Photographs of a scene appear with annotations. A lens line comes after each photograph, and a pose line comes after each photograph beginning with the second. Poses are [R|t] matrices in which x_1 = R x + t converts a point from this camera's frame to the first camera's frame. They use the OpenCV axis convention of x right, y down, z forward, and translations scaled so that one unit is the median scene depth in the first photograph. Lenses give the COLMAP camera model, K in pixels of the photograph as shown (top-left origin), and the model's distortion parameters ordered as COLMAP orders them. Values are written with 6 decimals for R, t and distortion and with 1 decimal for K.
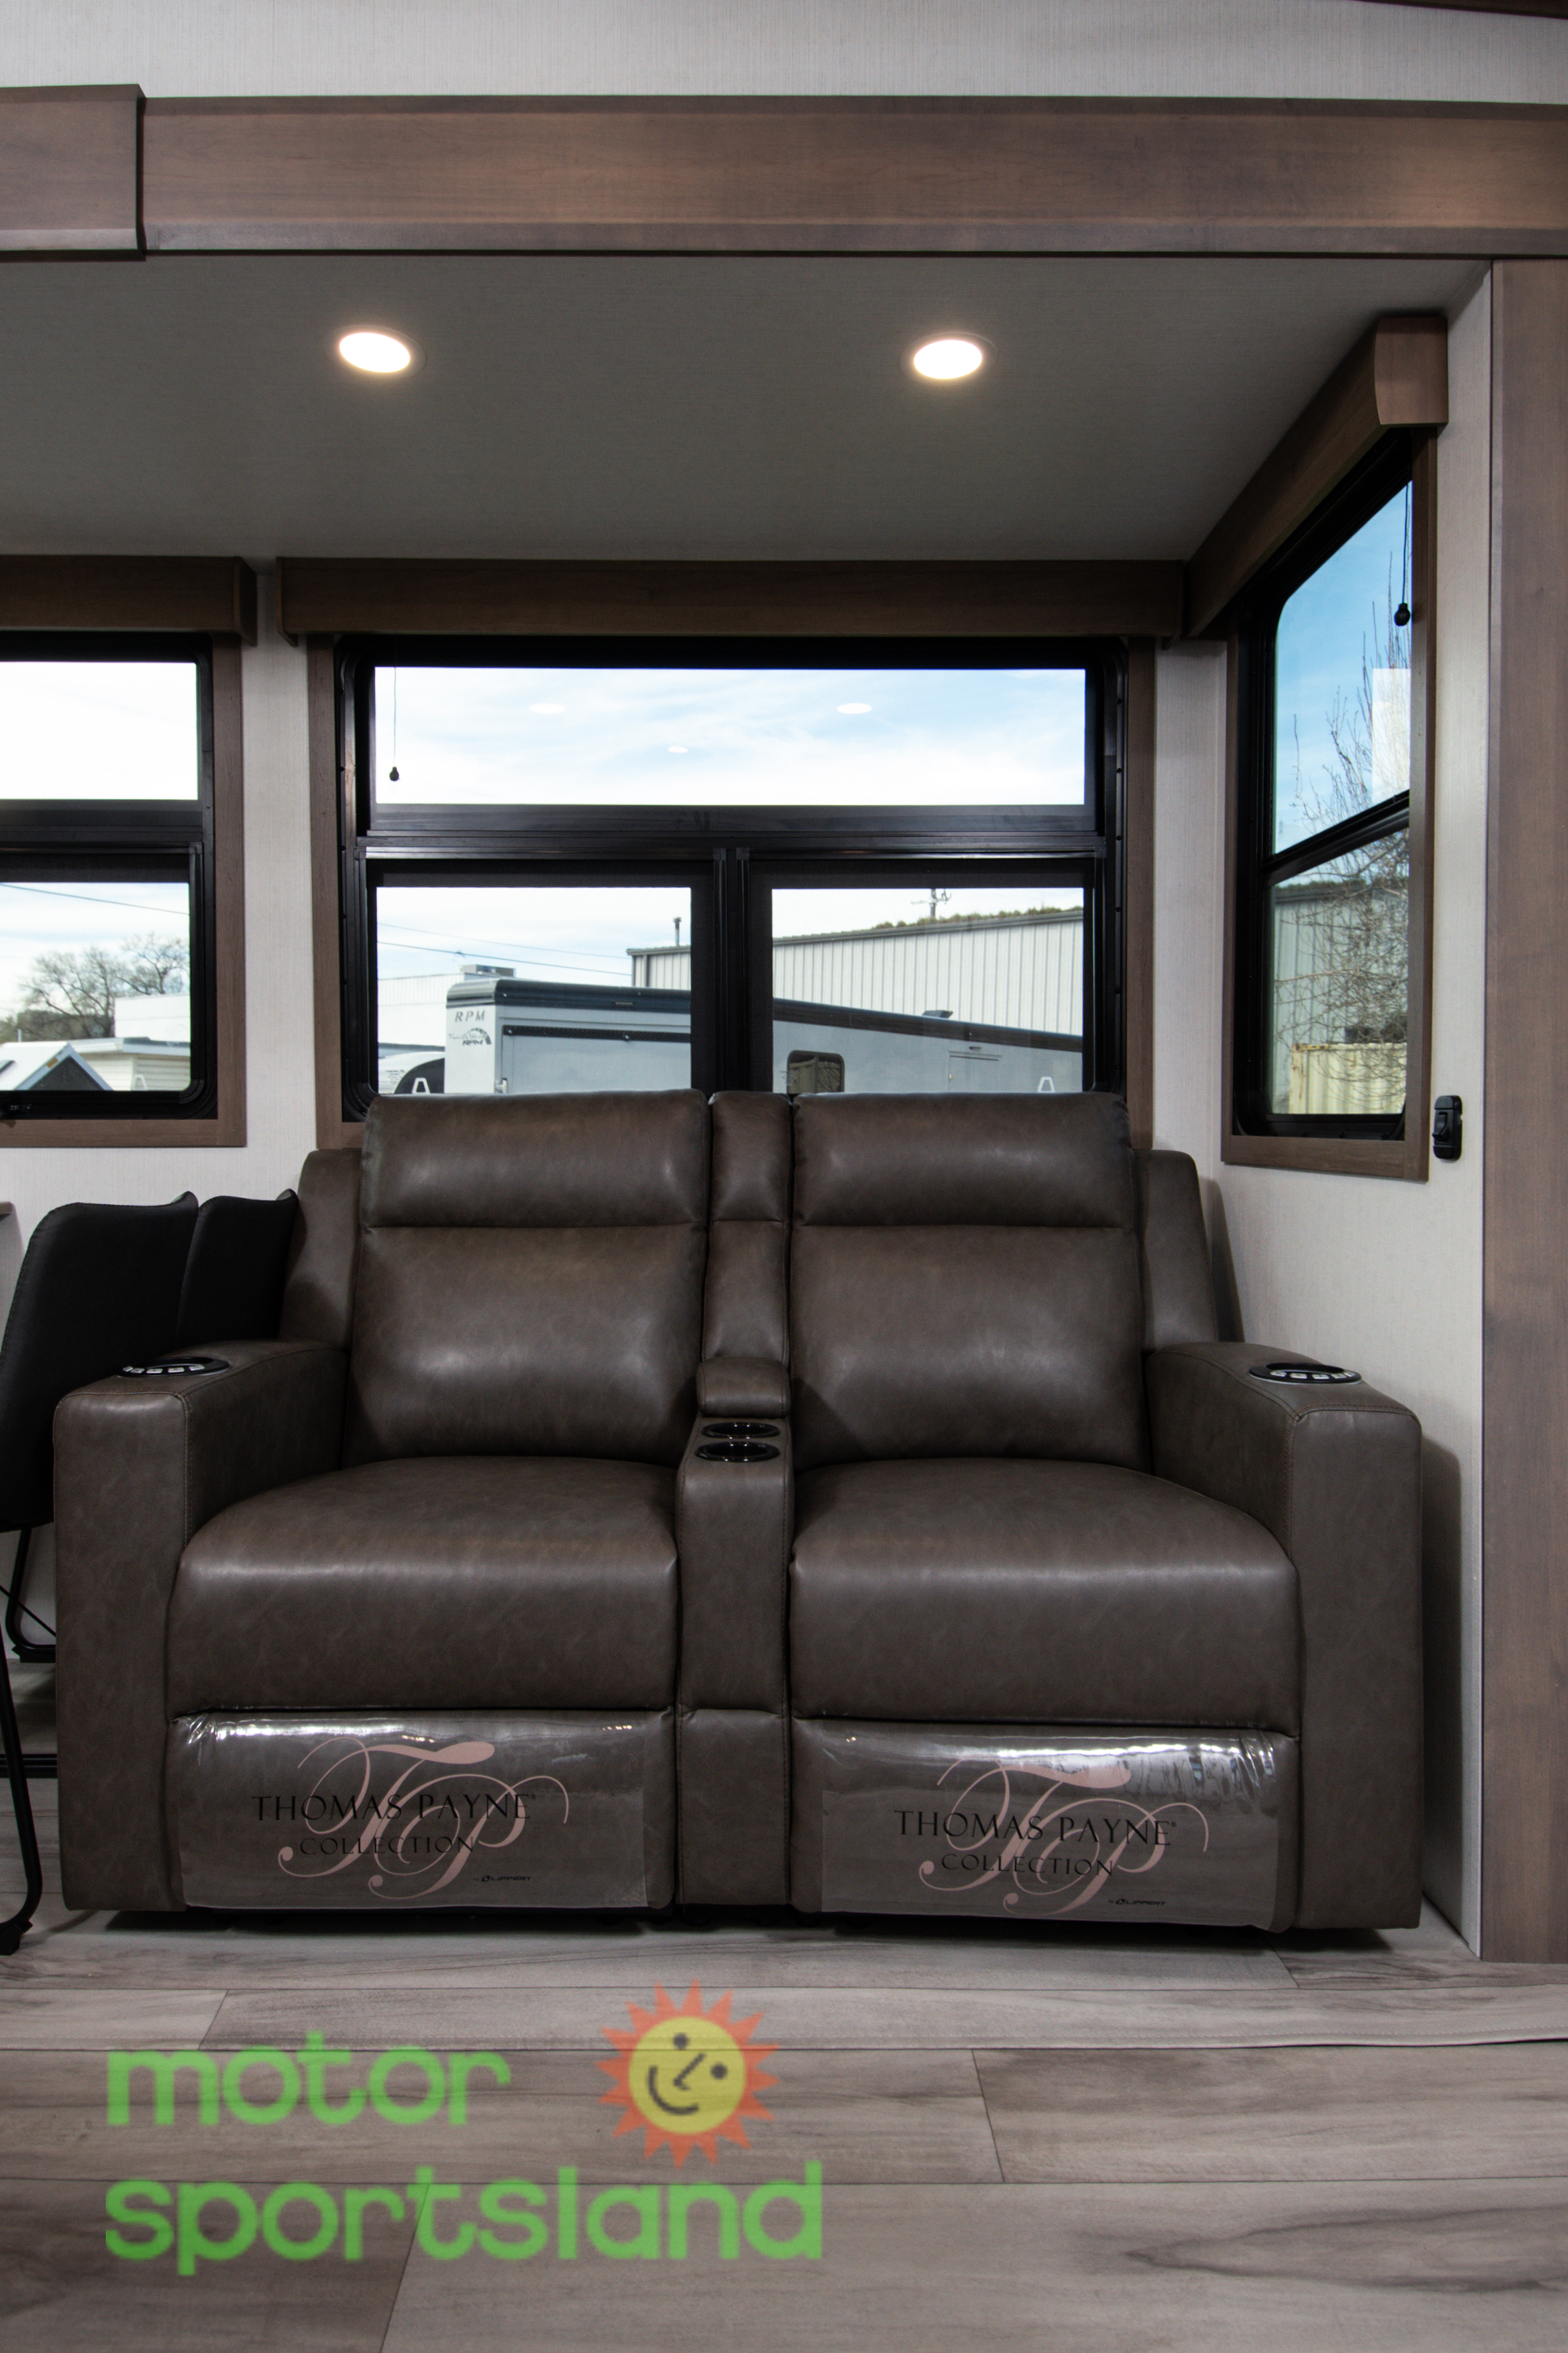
lens RADIAL K [[1433.9, 0, 776.9], [0, 1433.9, 1134.1], [0, 0, 1]] dist [0.037753, -0.034610]
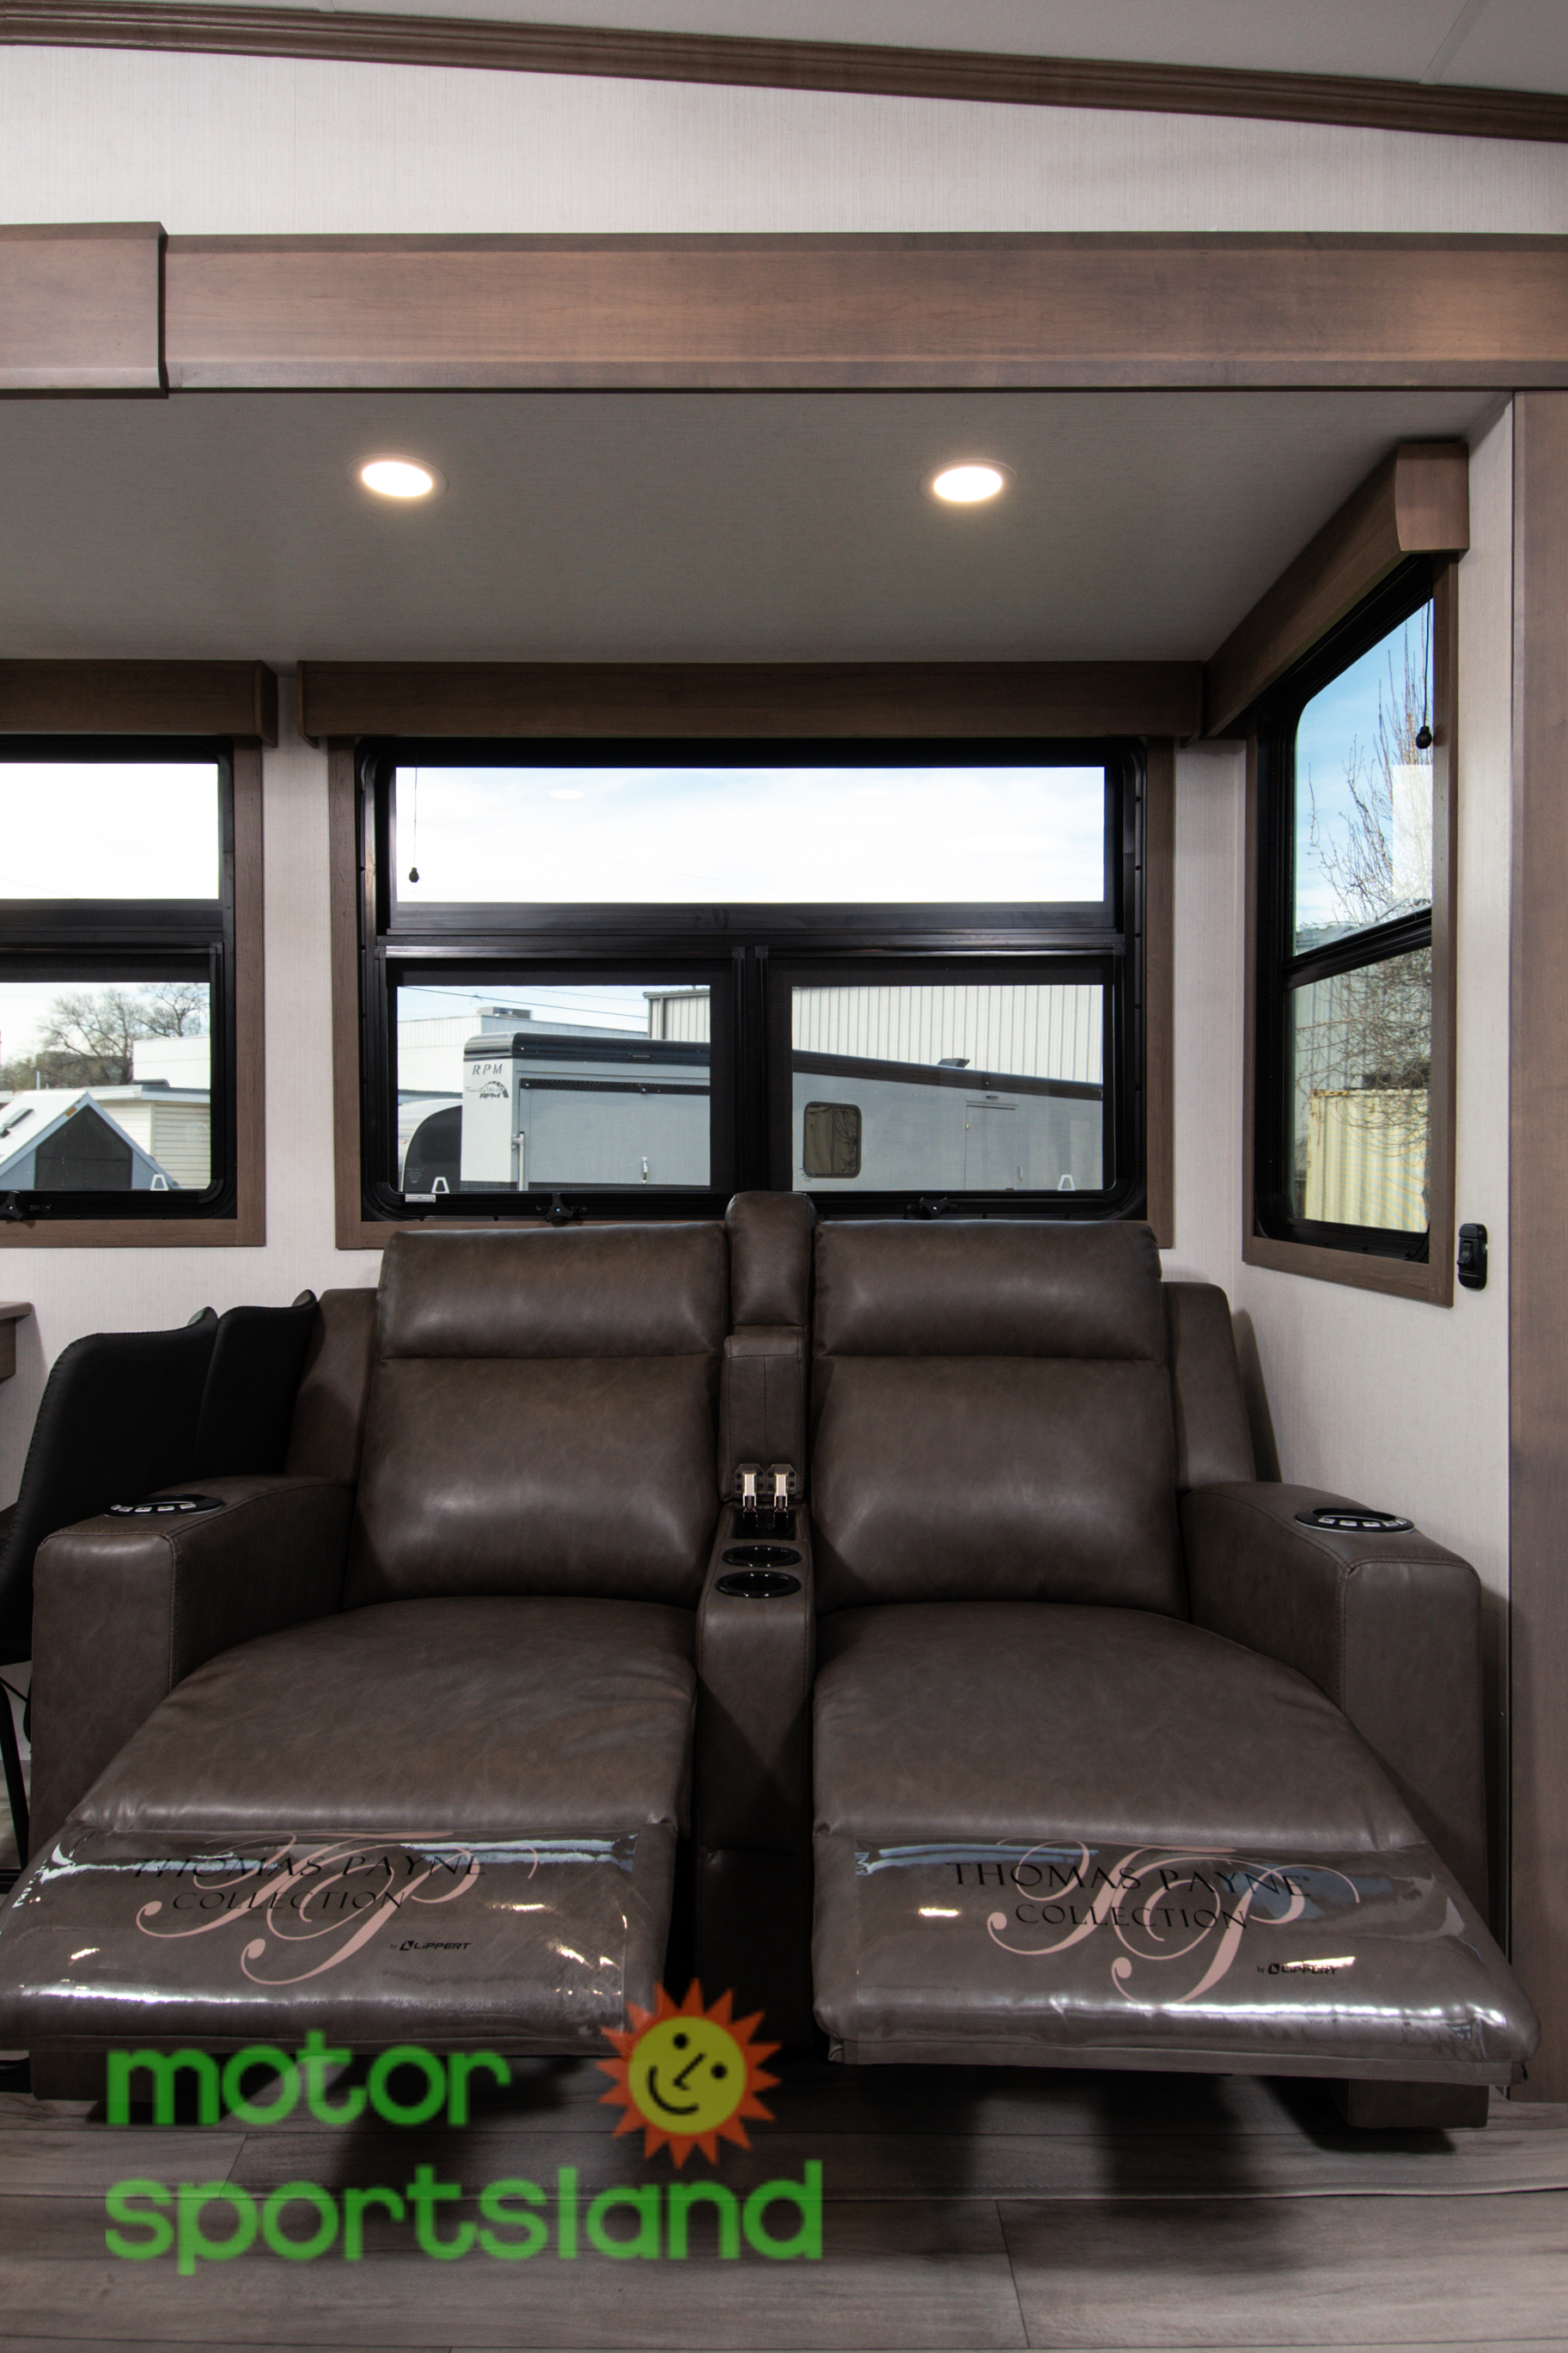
lens RADIAL K [[1433.9, 0, 786.6], [0, 1433.9, 1168.6], [0, 0, 1]] dist [0.037753, -0.034610]
pose [[0.999988, -0.000905, -0.004727, -0.003188], [0.000882, 0.999987, -0.004965, -0.062668], [0.004732, 0.004961, 0.999977, 0.001849]]
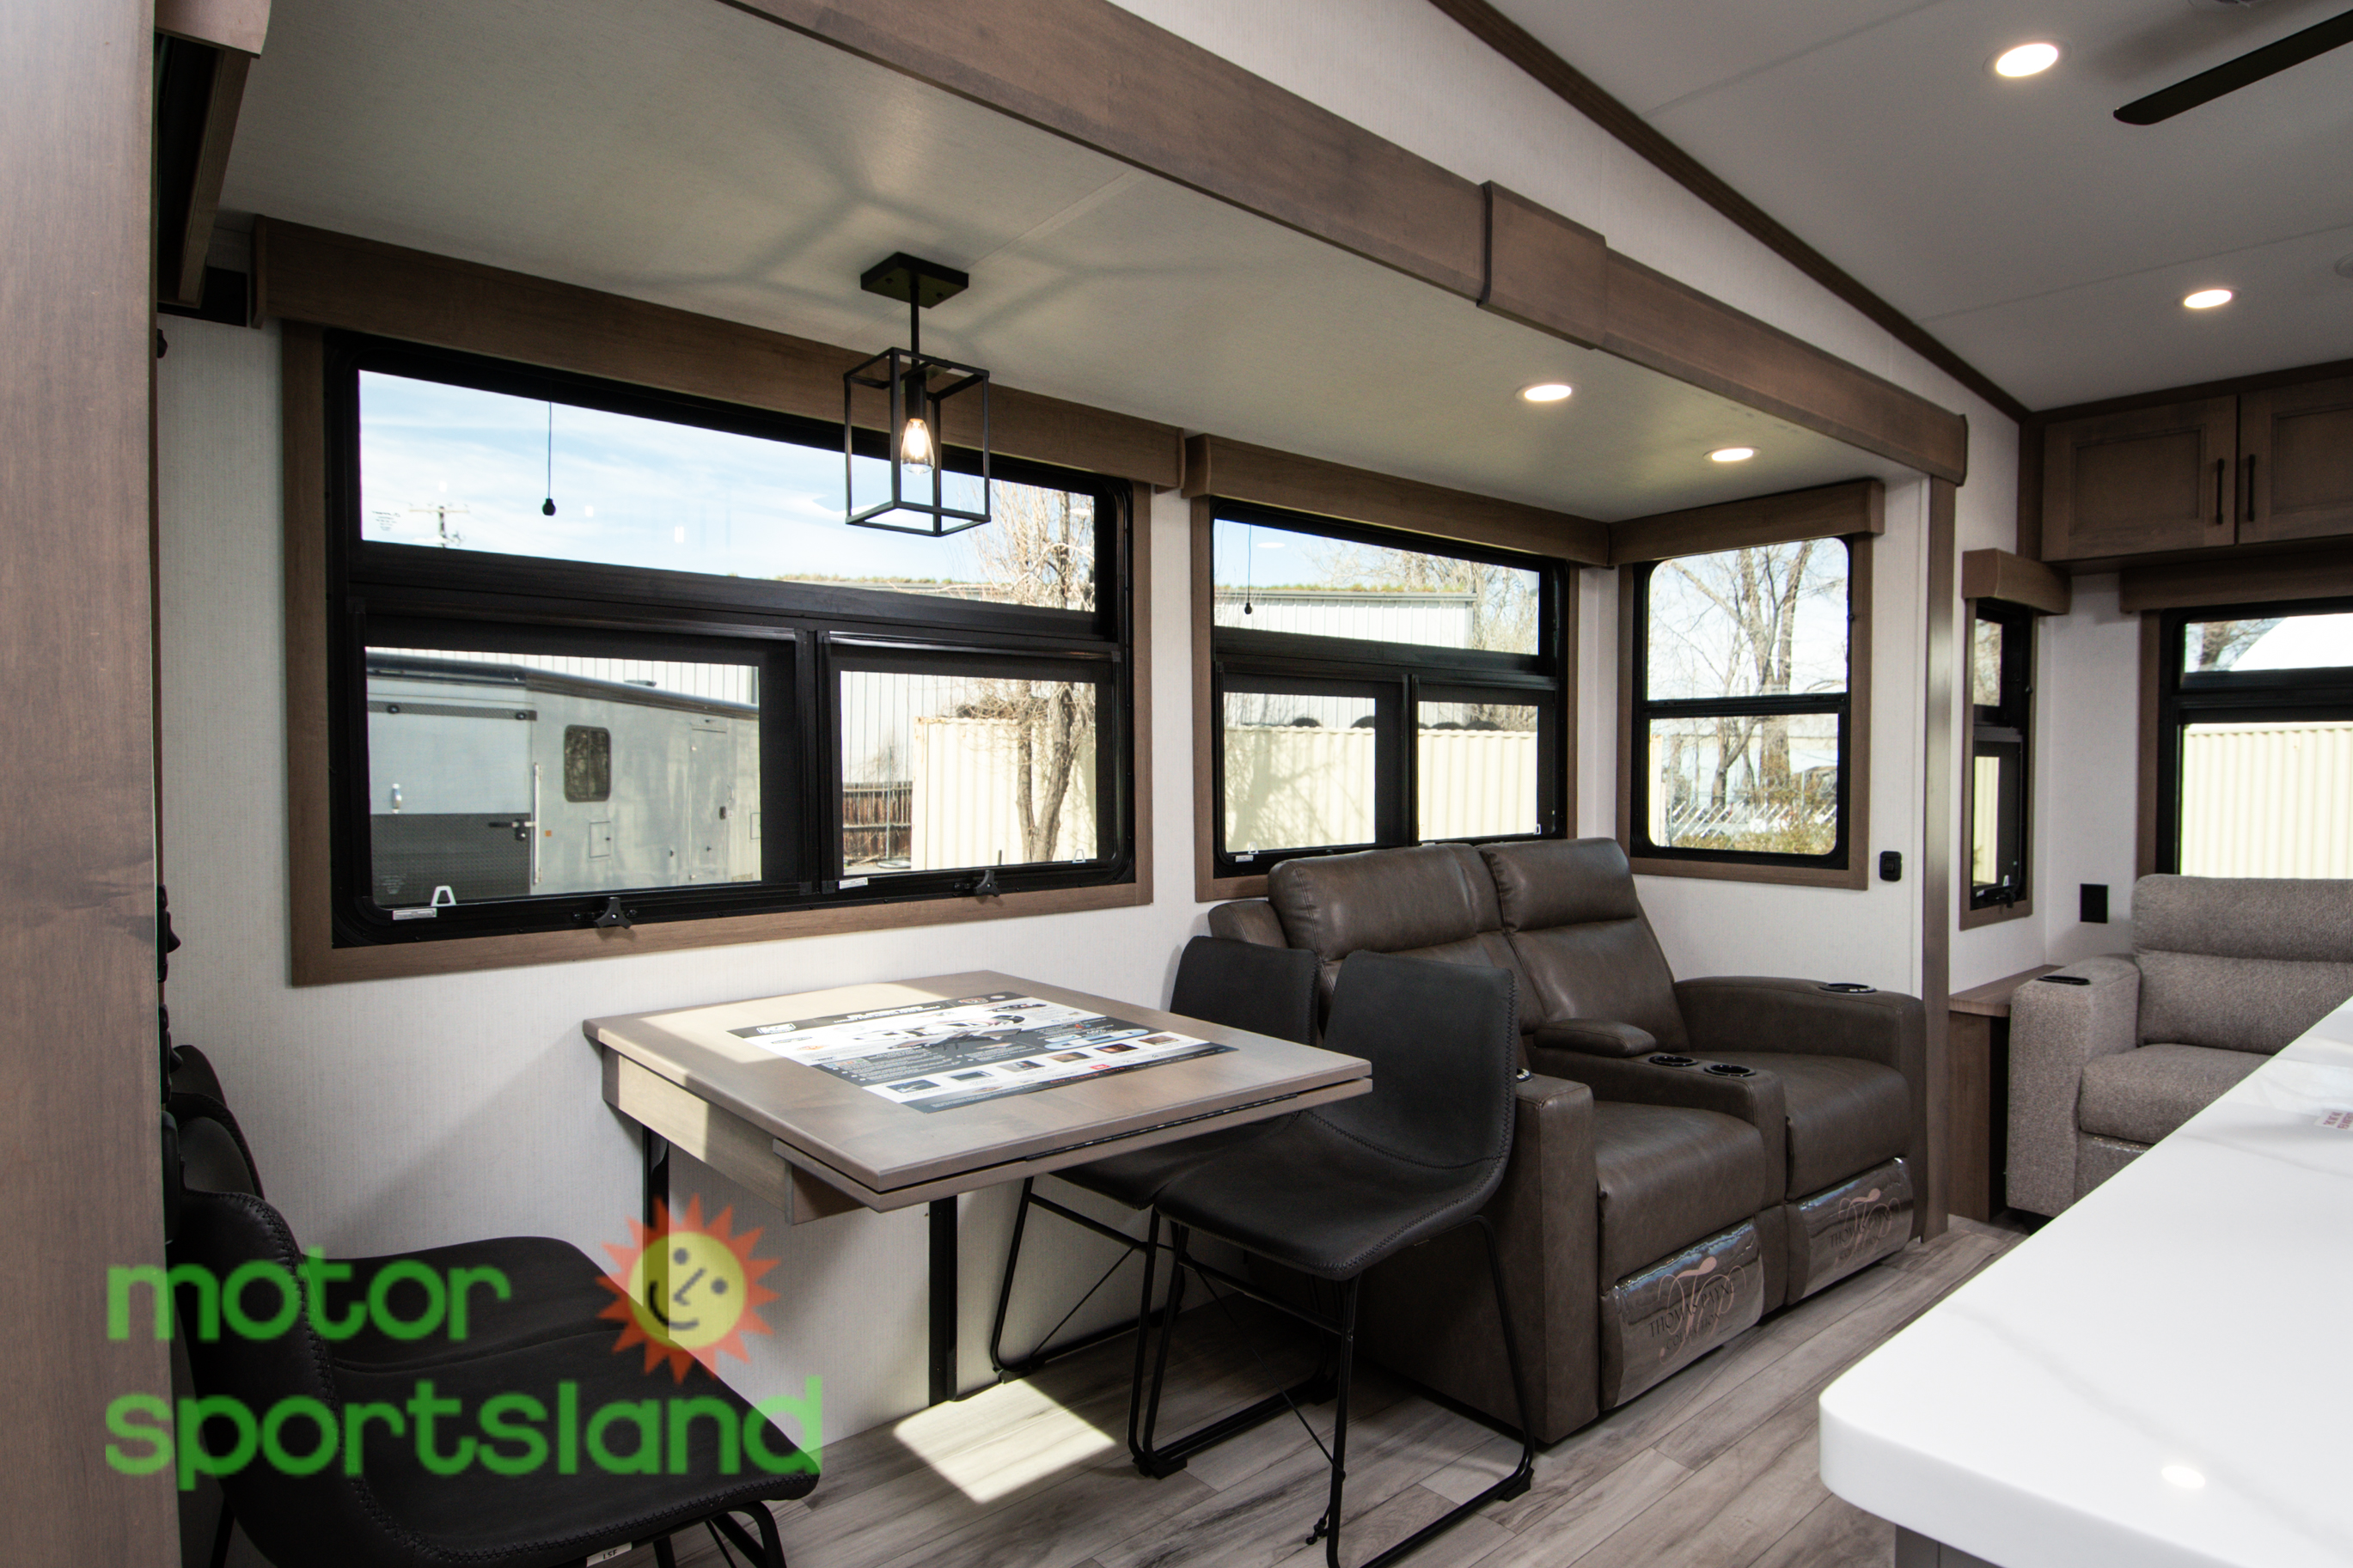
lens RADIAL K [[1239.4, 0, 1265.1], [0, 1239.4, 792.8], [0, 0, 1]] dist [-0.001101, -0.018455]
pose [[0.761940, -0.014410, 0.647487, -1.523943], [0.007448, 0.999881, 0.013489, -0.154324], [-0.647605, -0.005456, 0.761957, 0.222926]]
